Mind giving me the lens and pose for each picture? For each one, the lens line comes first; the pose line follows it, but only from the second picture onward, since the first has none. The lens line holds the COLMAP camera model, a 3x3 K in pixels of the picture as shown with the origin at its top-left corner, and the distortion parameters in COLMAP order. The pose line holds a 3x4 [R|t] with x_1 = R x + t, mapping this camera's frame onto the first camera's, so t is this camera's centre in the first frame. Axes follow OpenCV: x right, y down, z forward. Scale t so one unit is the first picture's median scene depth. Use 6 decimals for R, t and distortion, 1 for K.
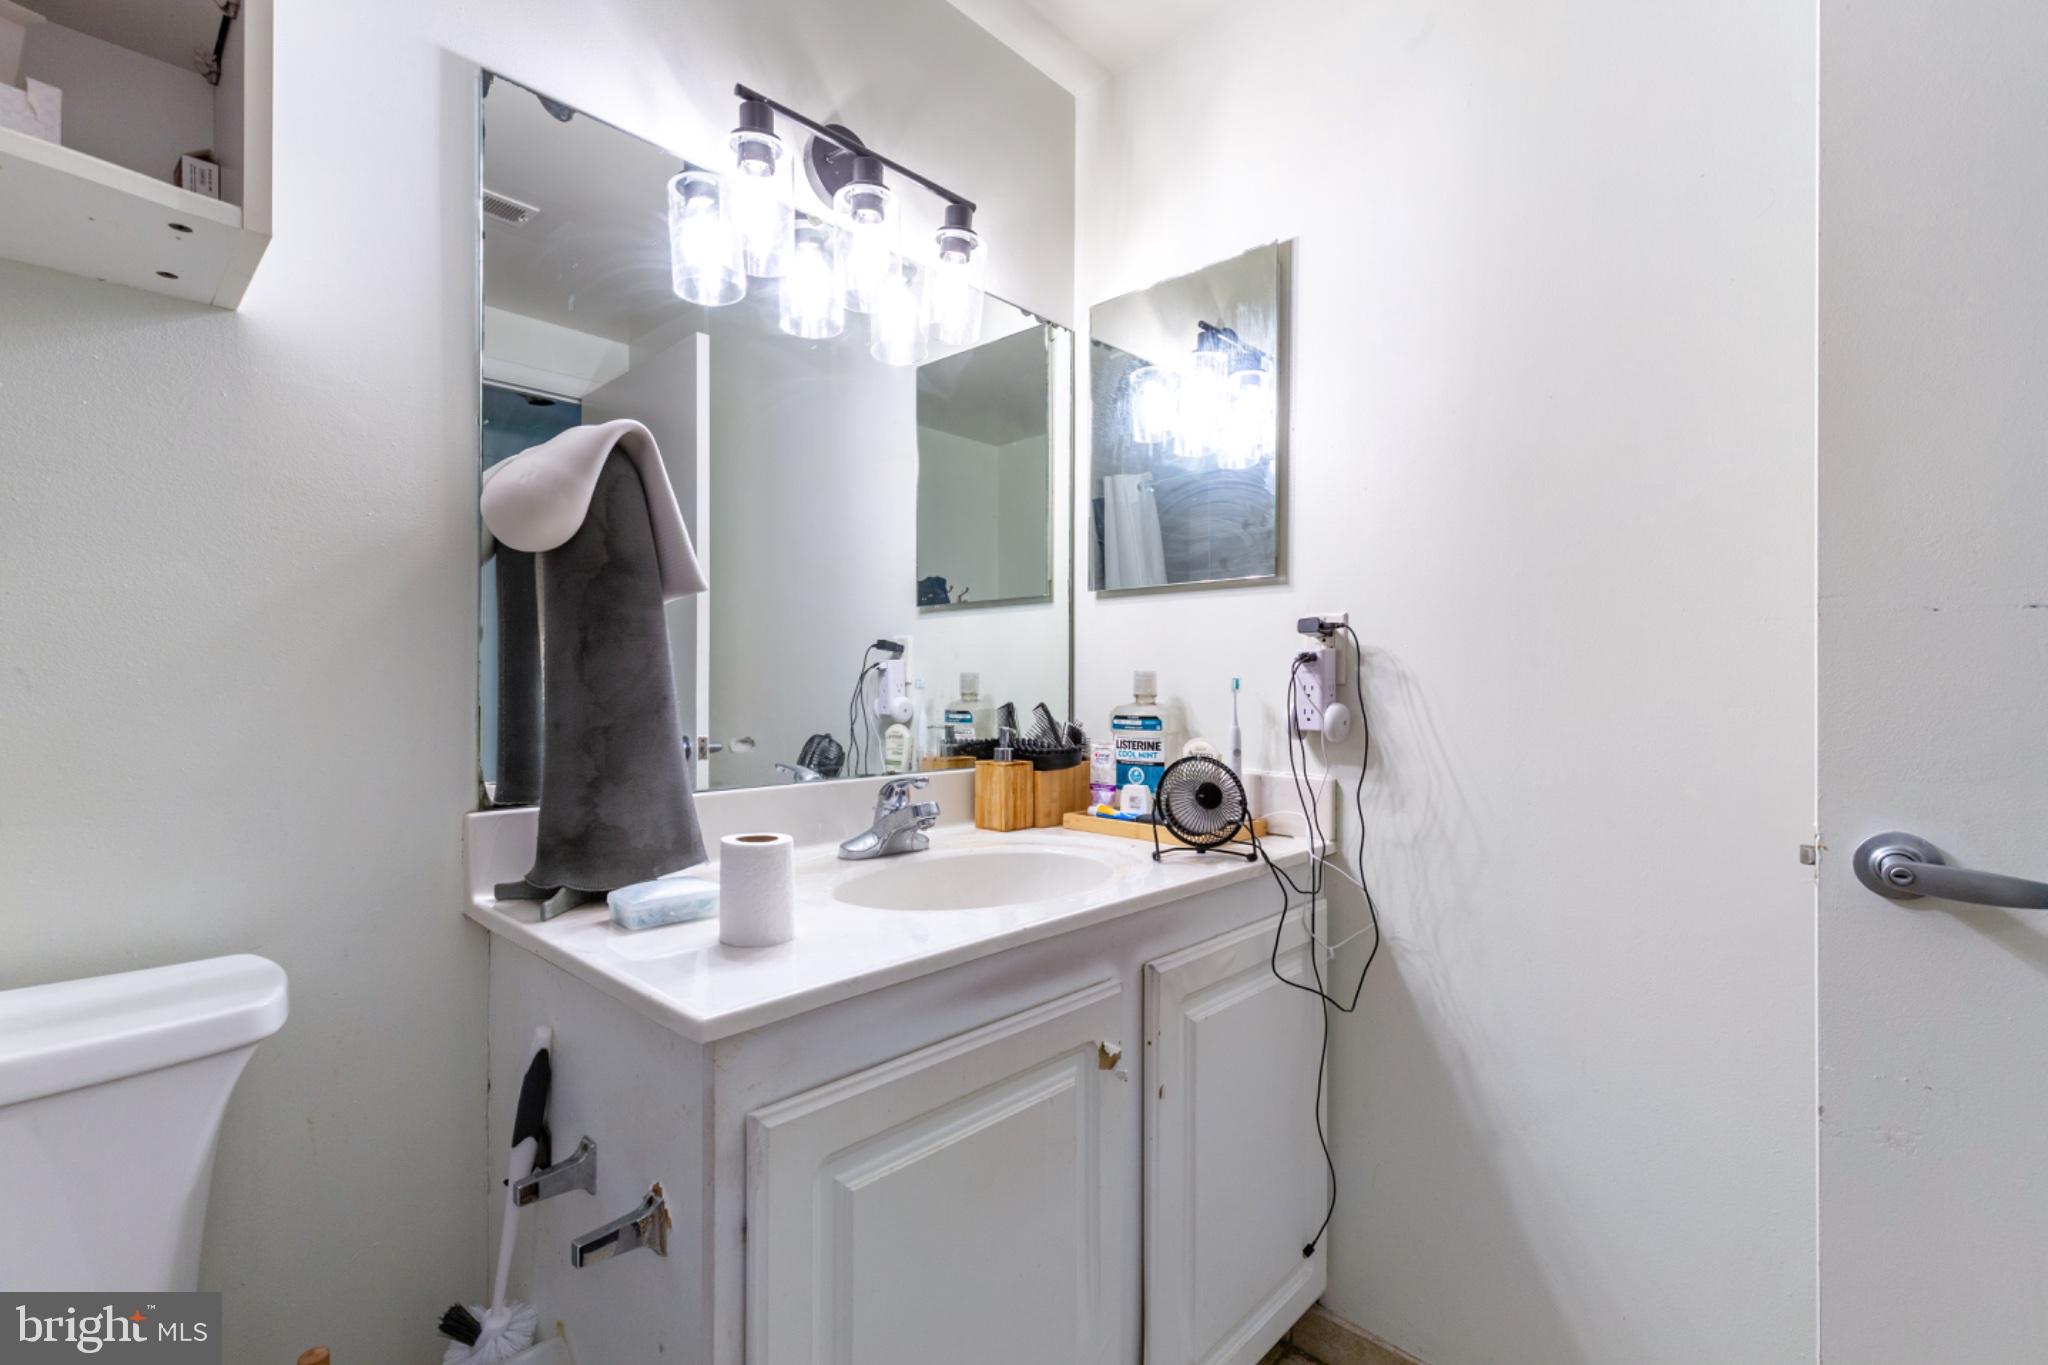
lens RADIAL K [[932.9, 0, 1020.4], [0, 932.9, 687.6], [0, 0, 1]] dist [0.007308, -0.000057]
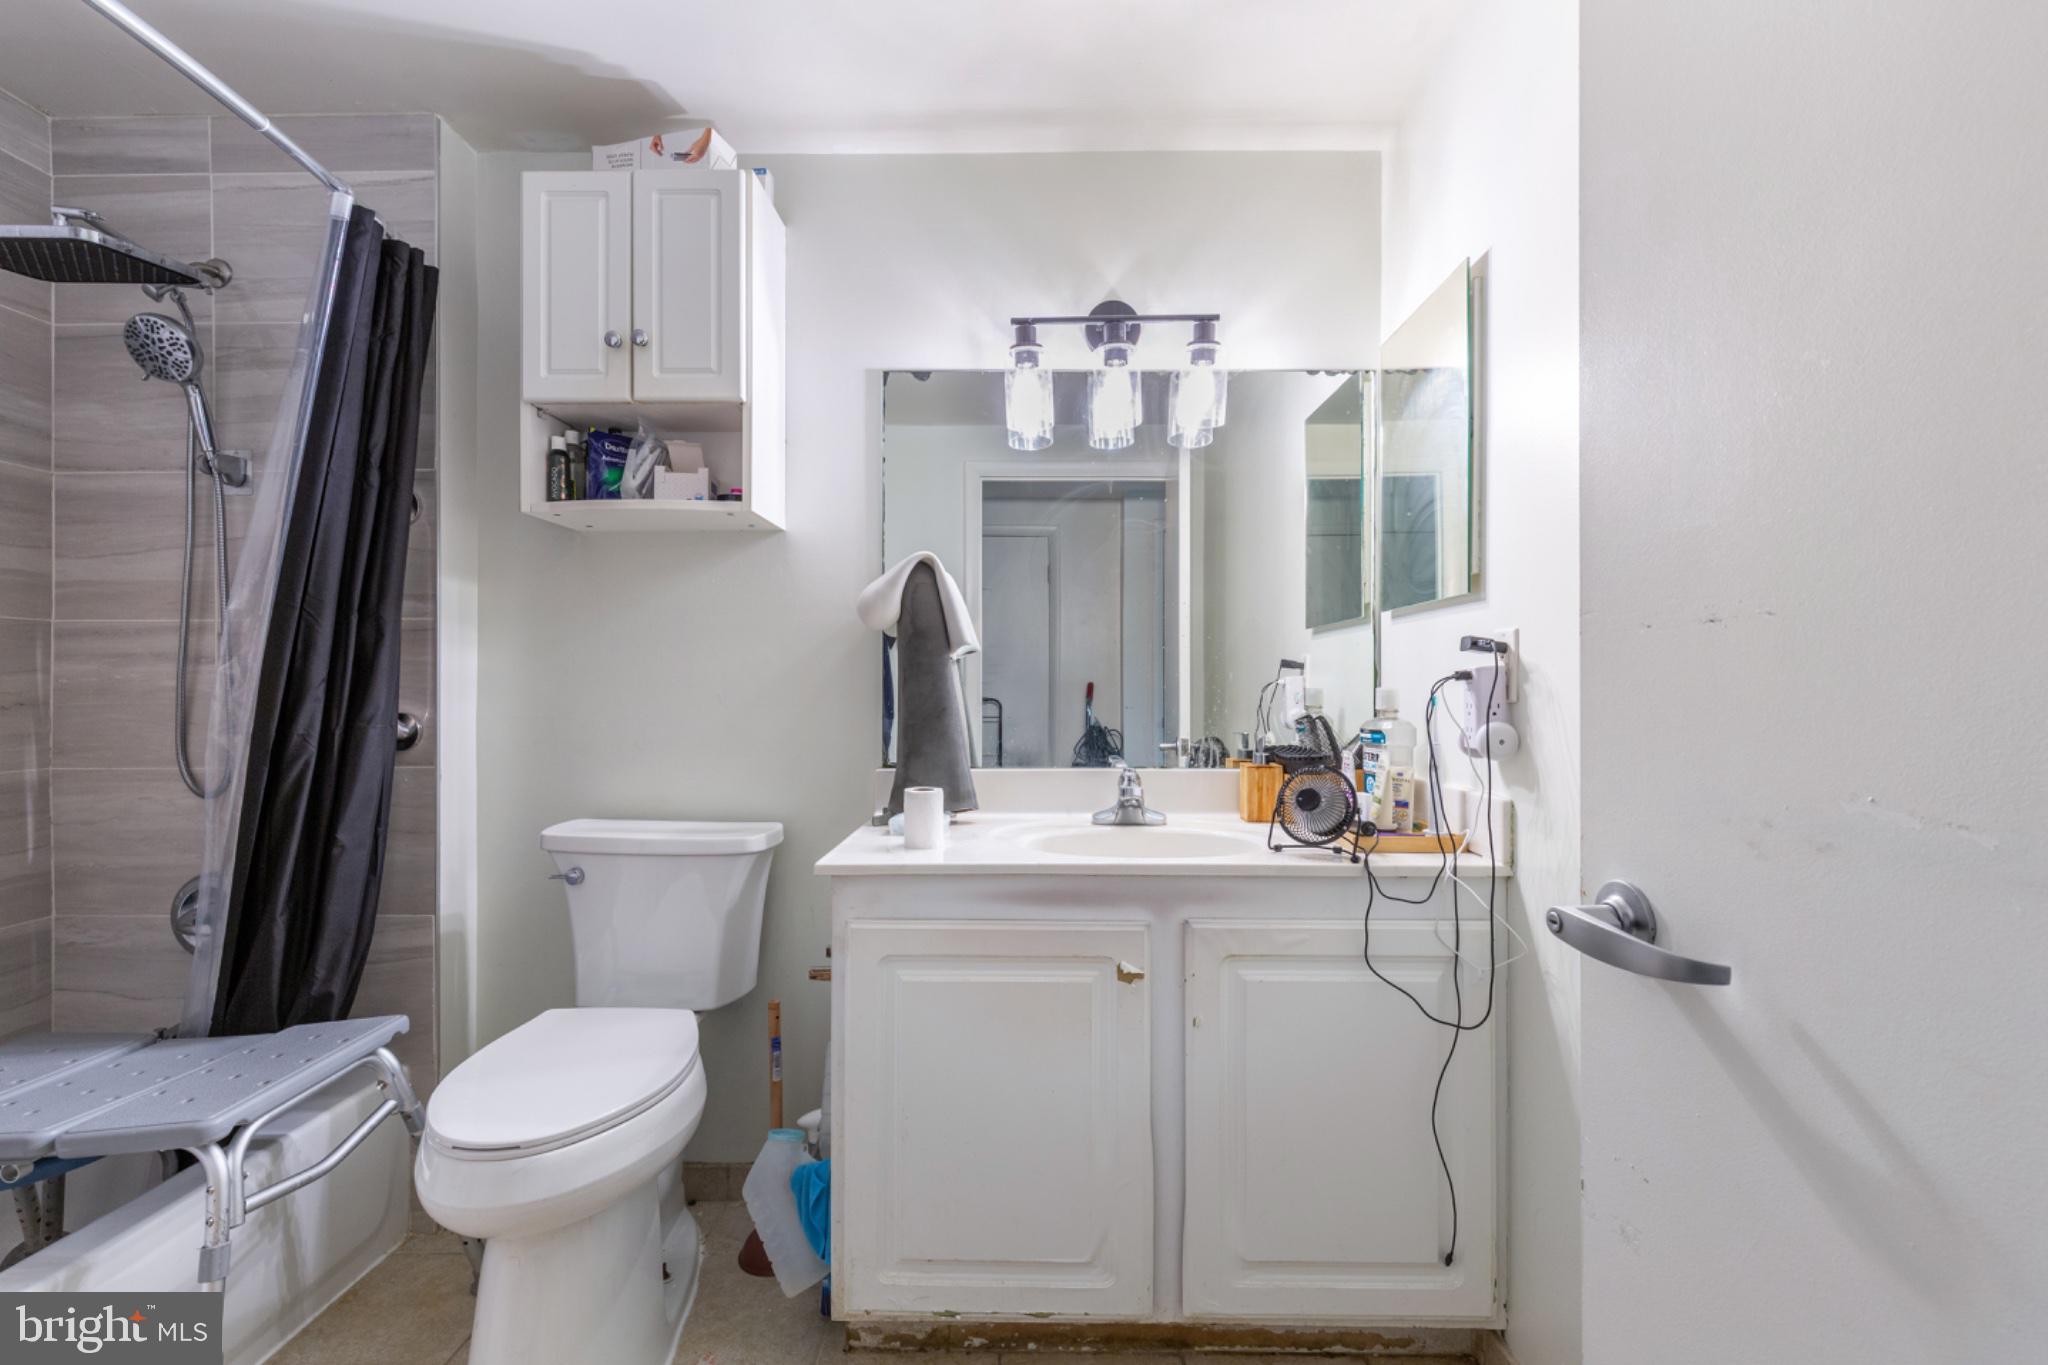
lens RADIAL K [[932.9, 0, 1020.4], [0, 932.9, 687.6], [0, 0, 1]] dist [0.007308, -0.000057]
pose [[0.664242, -0.005782, -0.747495, 0.783053], [0.001198, 0.999977, -0.006670, -0.013620], [0.747516, 0.003535, 0.664234, -0.023486]]
